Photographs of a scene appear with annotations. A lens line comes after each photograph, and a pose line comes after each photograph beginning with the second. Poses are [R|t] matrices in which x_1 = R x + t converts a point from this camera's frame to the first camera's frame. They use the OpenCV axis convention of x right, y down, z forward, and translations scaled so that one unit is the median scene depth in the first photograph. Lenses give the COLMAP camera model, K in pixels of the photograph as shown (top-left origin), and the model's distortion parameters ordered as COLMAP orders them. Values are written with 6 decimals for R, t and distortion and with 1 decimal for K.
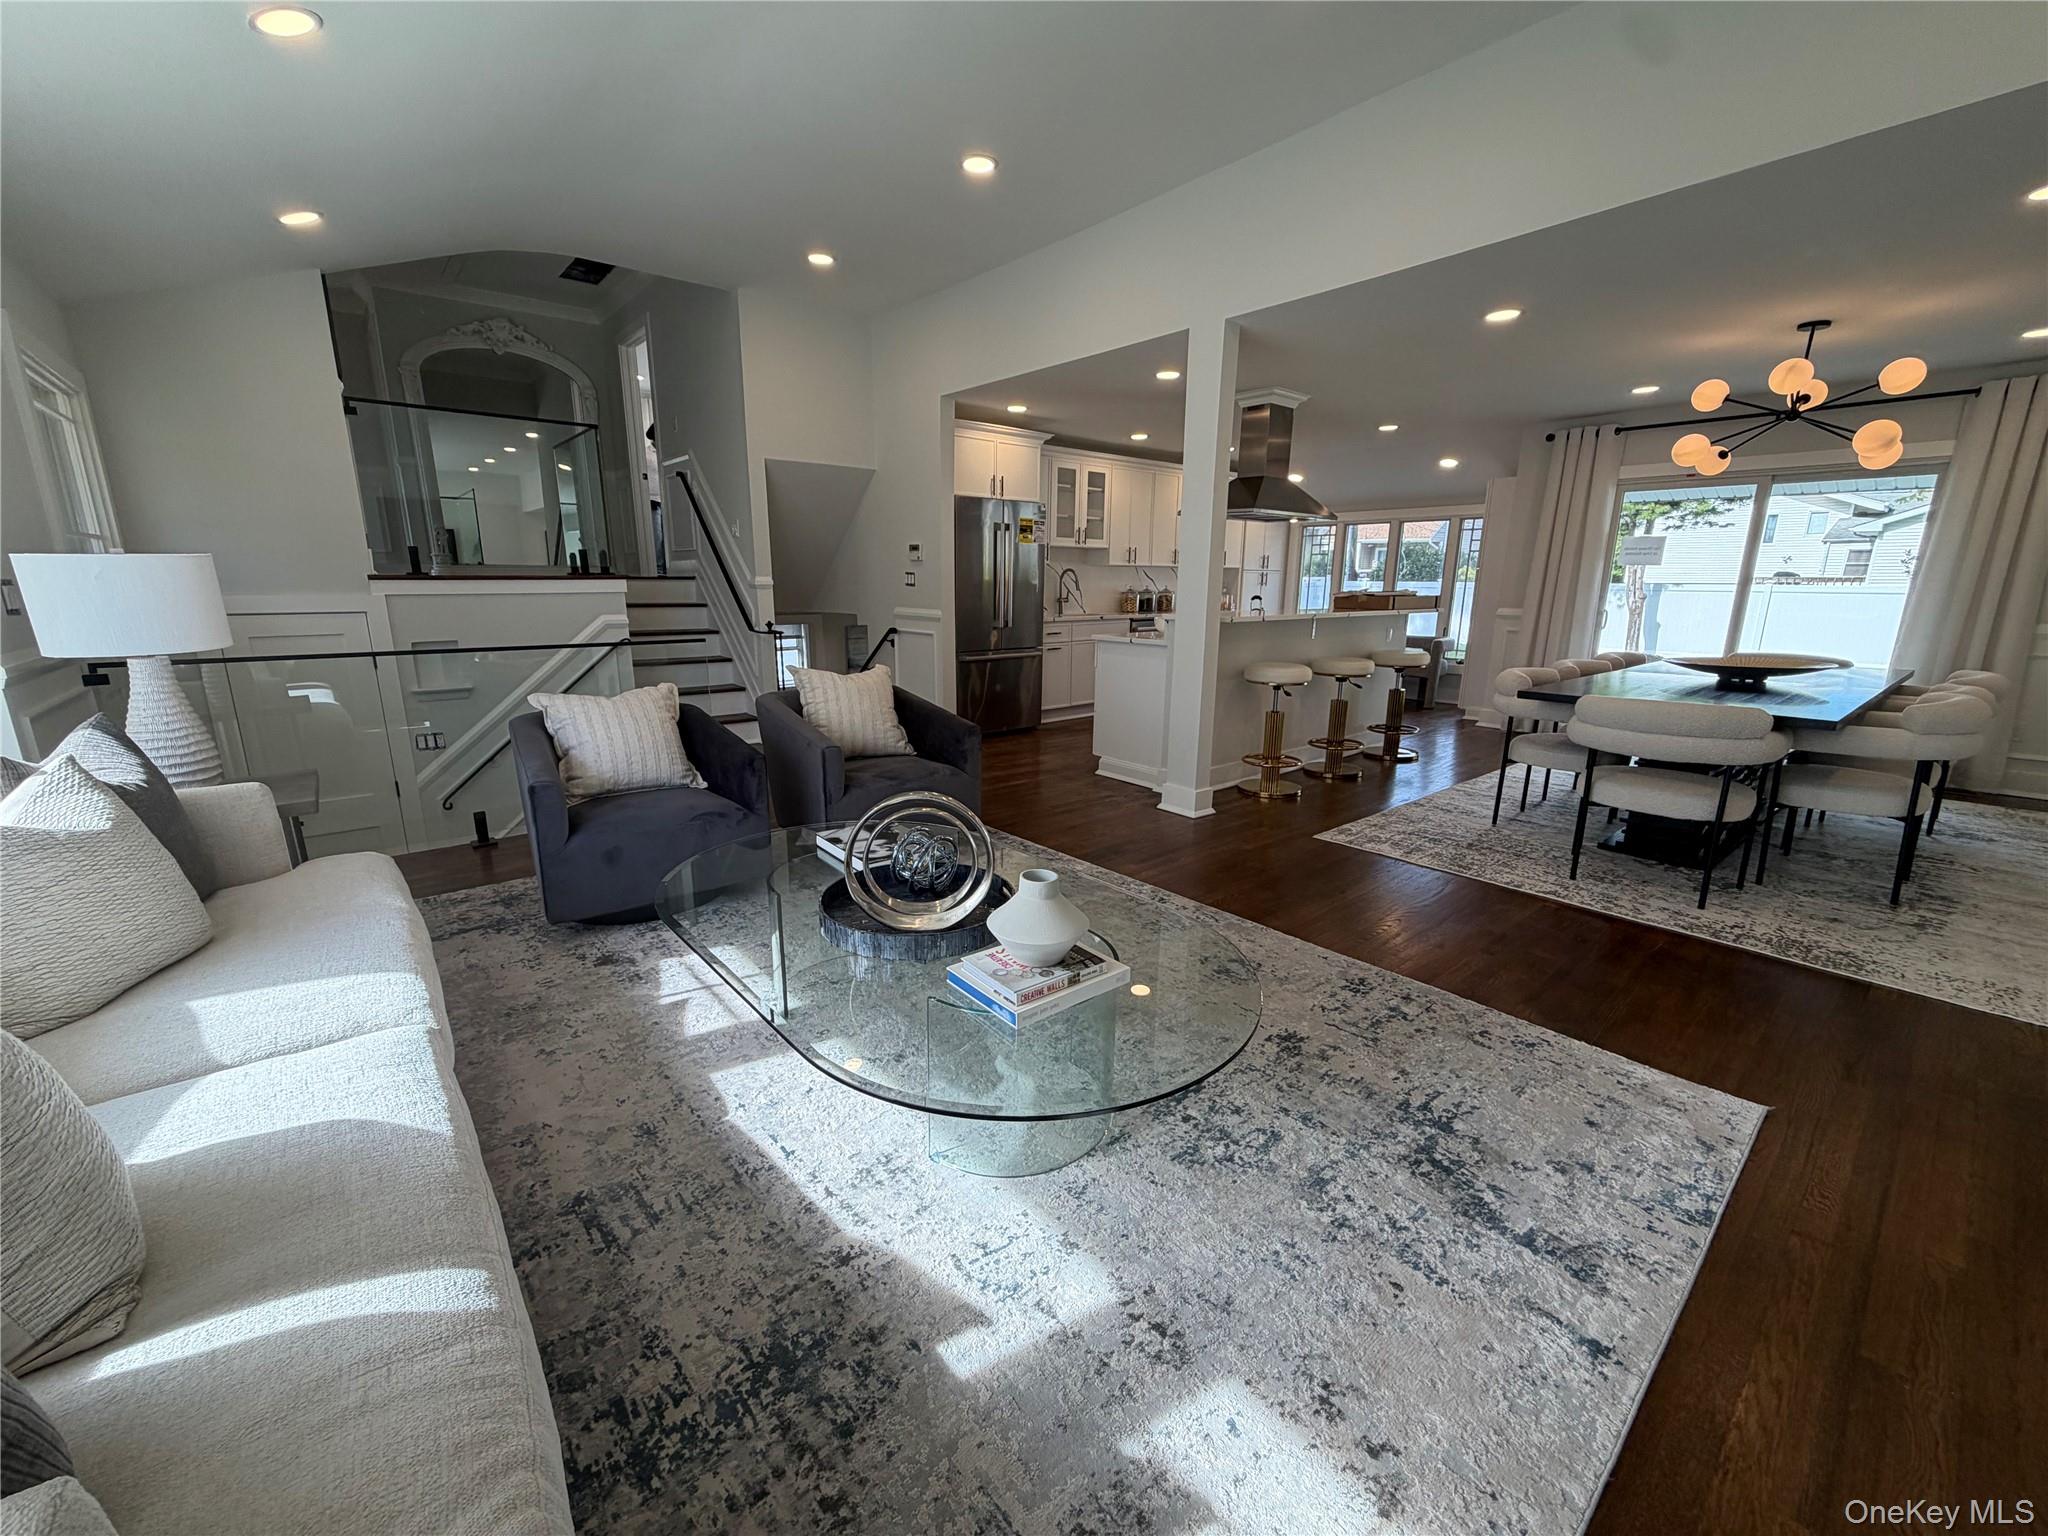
lens RADIAL K [[816.6, 0, 1019.4], [0, 816.6, 768.1], [0, 0, 1]] dist [0.000092, 0.000236]
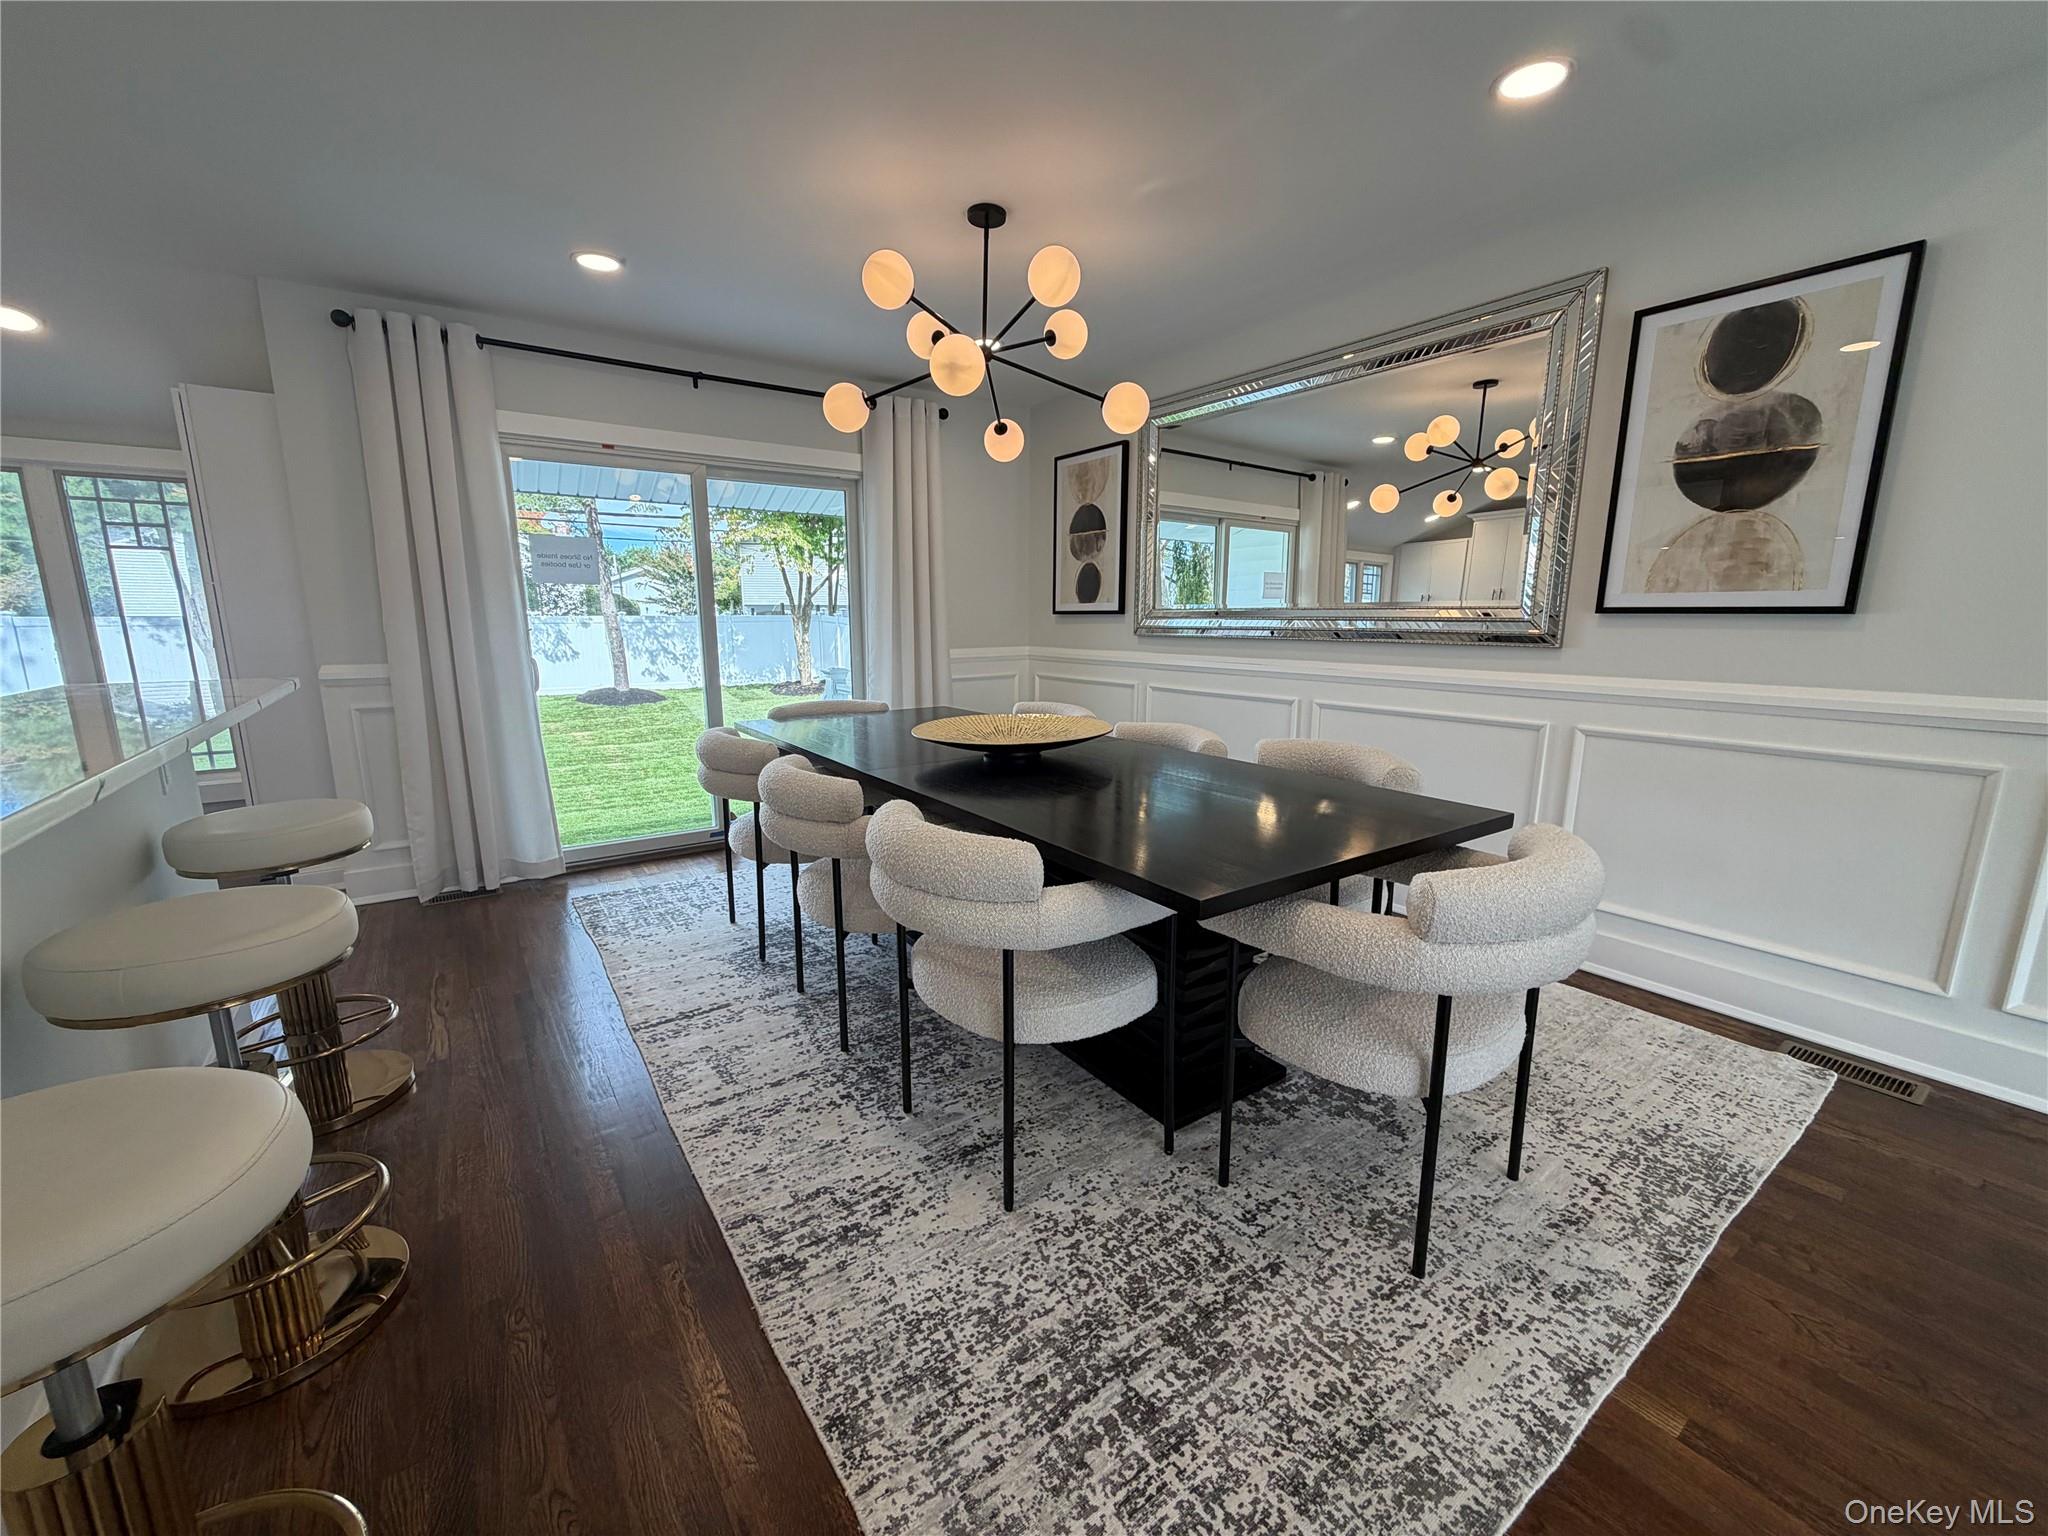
lens RADIAL K [[816.6, 0, 1021.2], [0, 816.6, 767.2], [0, 0, 1]] dist [0.000092, 0.000236]
pose [[0.084862, -0.190348, 0.978042, 0.132998], [0.228380, 0.959167, 0.166858, -0.116293], [-0.969867, 0.209205, 0.124868, 0.515877]]
